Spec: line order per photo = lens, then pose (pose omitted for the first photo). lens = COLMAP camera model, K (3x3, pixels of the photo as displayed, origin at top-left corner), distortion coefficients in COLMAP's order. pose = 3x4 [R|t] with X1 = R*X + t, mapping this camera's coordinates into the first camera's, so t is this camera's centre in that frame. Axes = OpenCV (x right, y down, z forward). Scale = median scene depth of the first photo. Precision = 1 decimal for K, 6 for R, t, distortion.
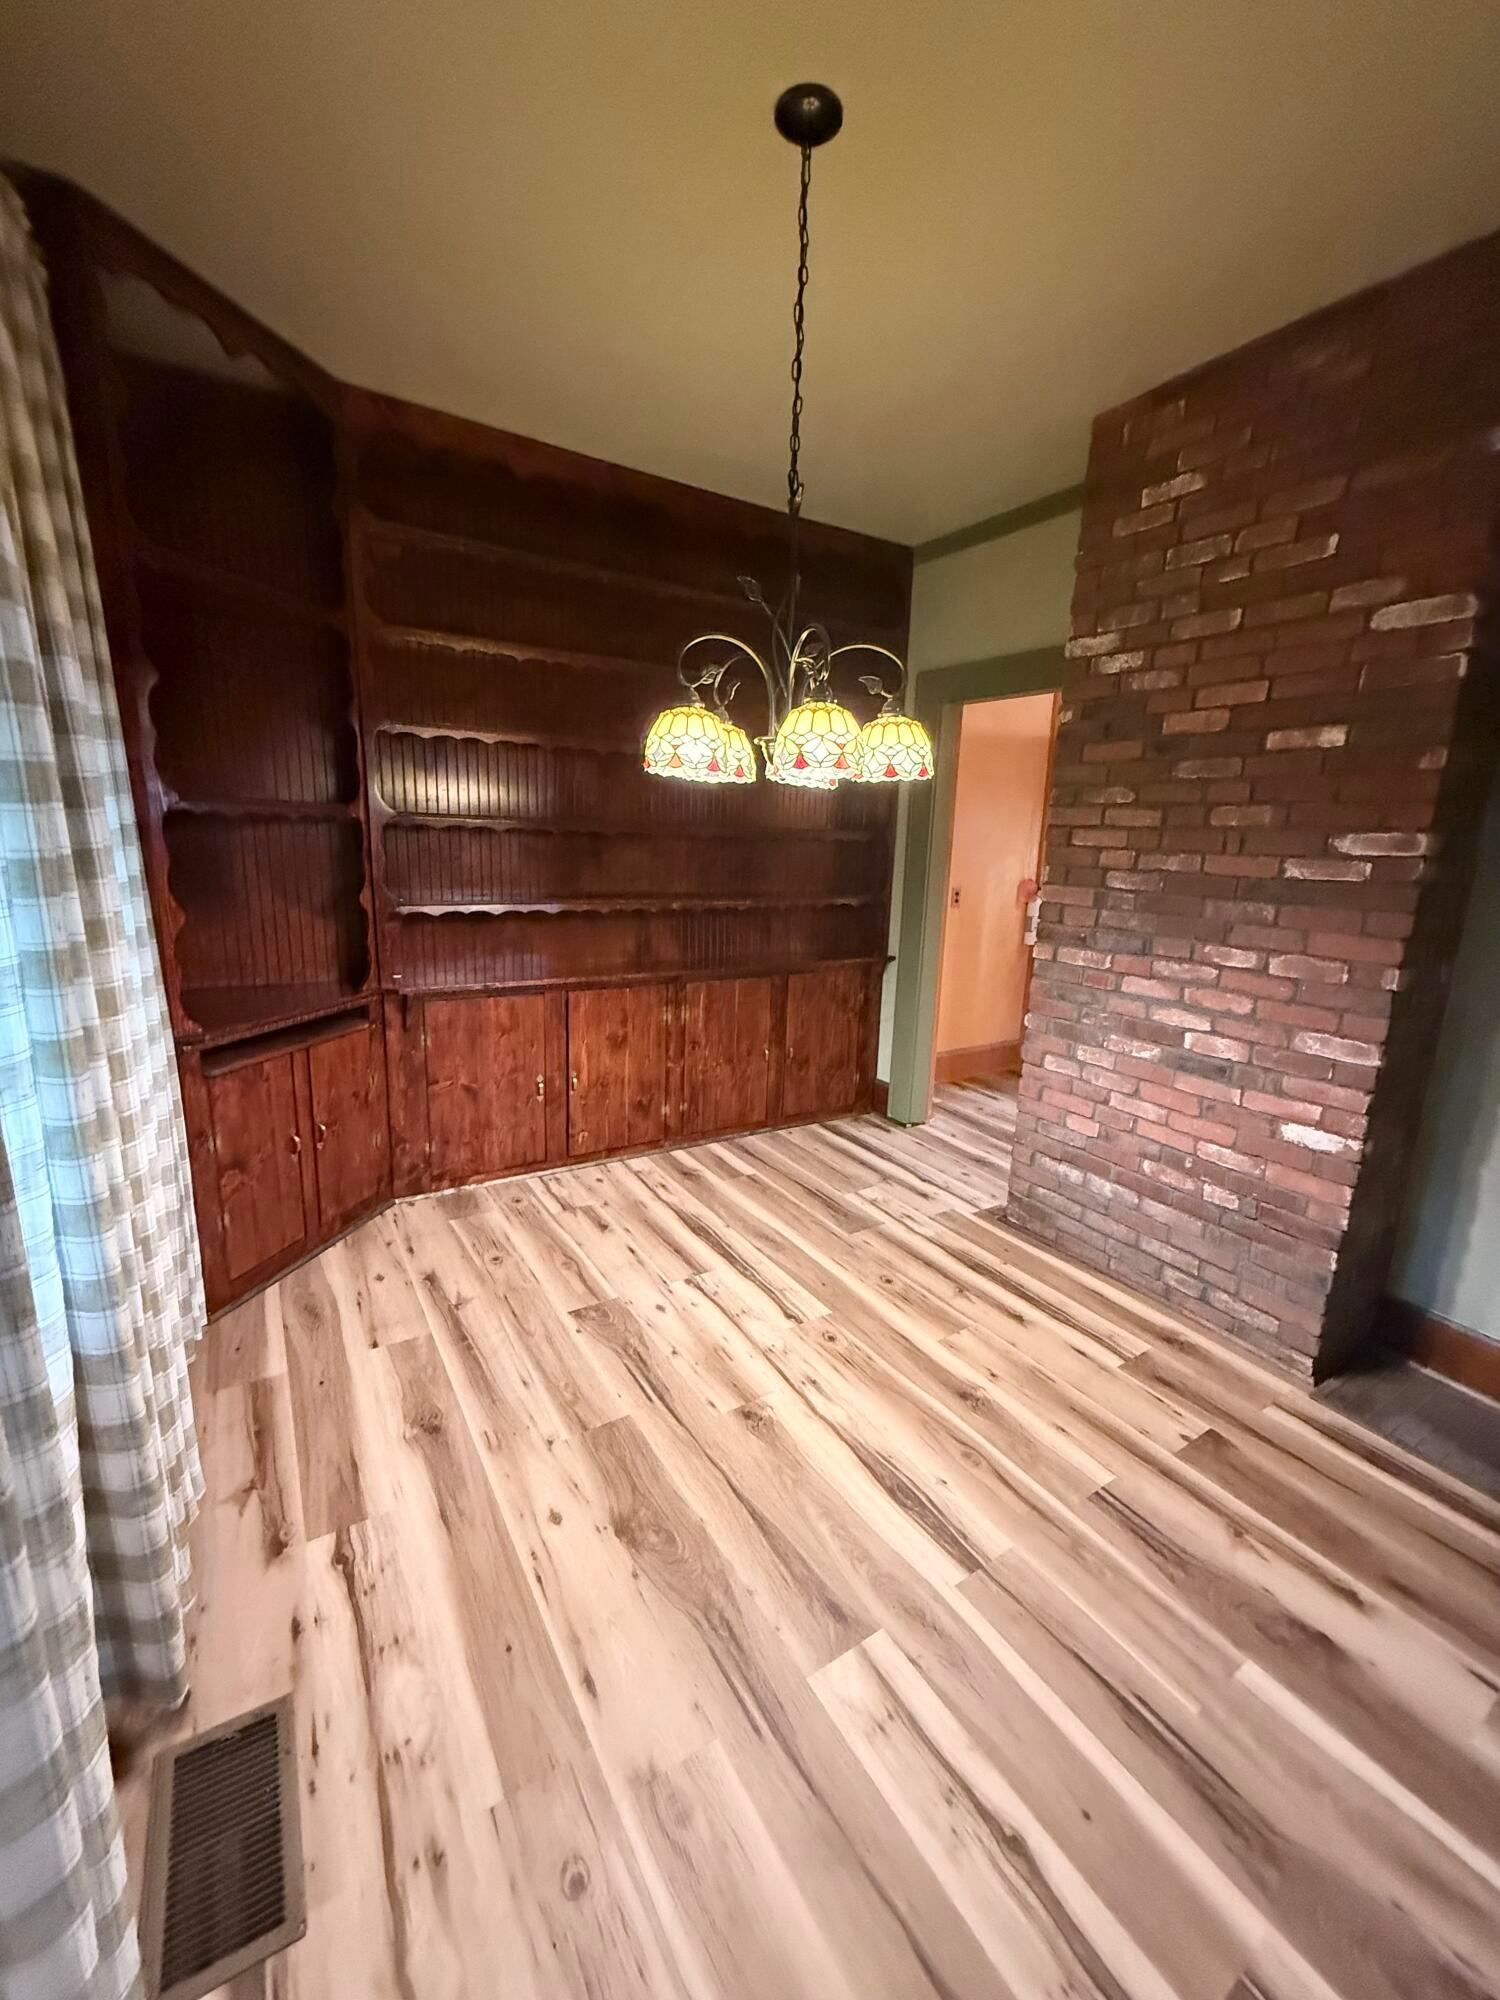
lens RADIAL K [[802.7, 0, 745.1], [0, 802.7, 1003.2], [0, 0, 1]] dist [0.008428, 0.000155]
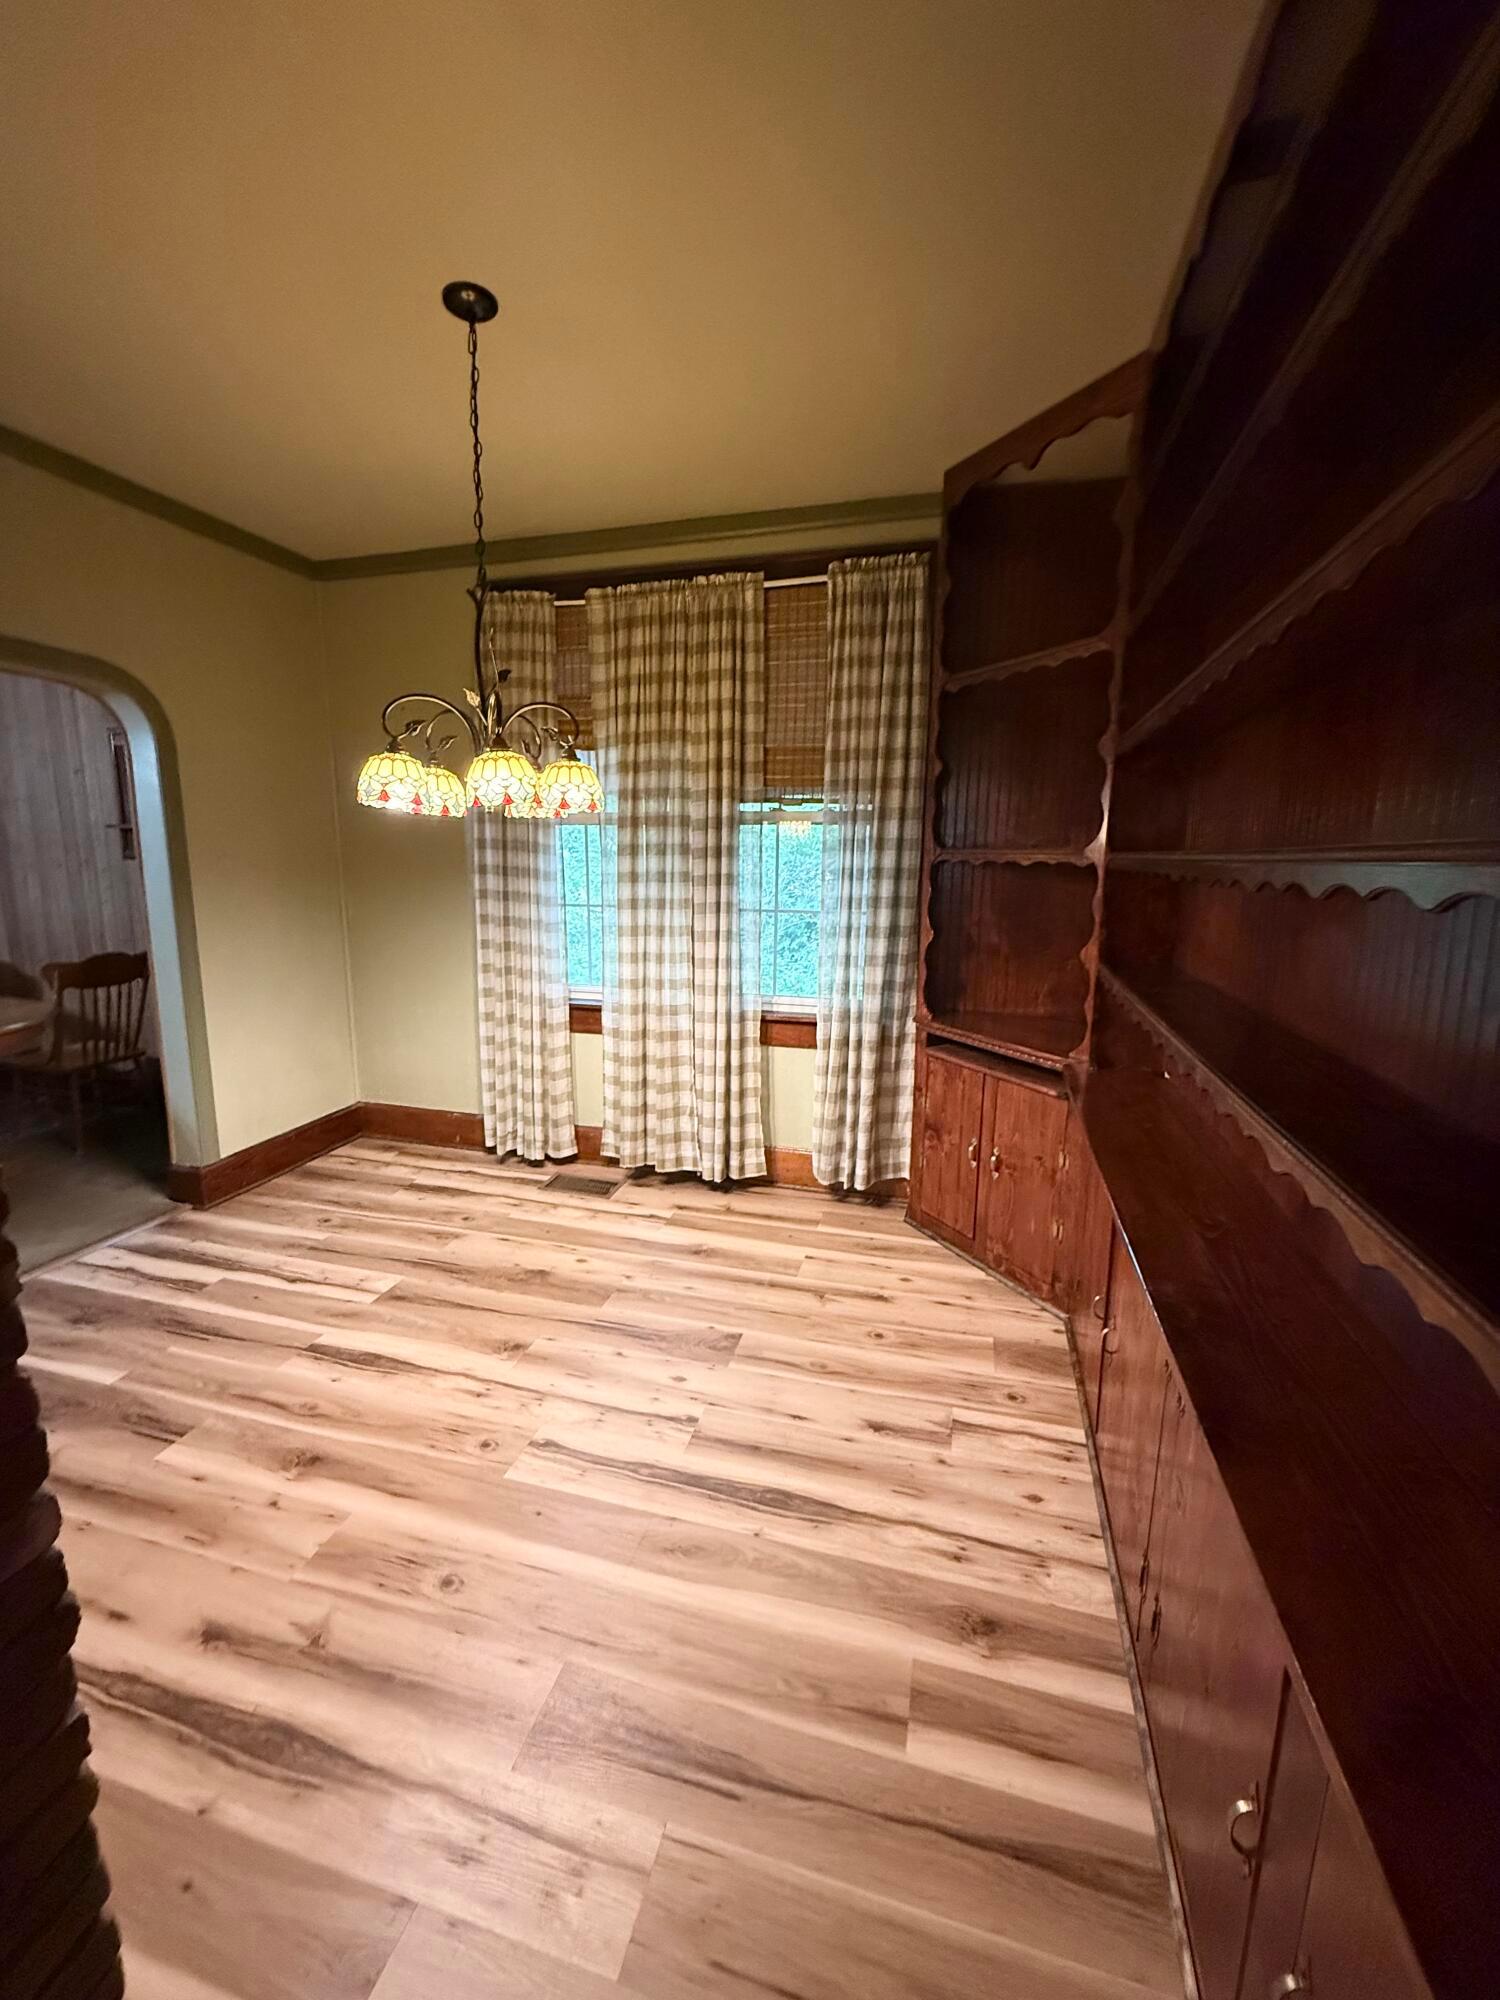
lens RADIAL K [[802.7, 0, 746.0], [0, 802.7, 995.8], [0, 0, 1]] dist [0.008428, 0.000155]
pose [[-0.740500, 0.071108, -0.668284, 0.434858], [-0.175655, 0.939342, 0.294587, -0.324136], [0.648695, 0.335529, -0.683093, 1.588301]]
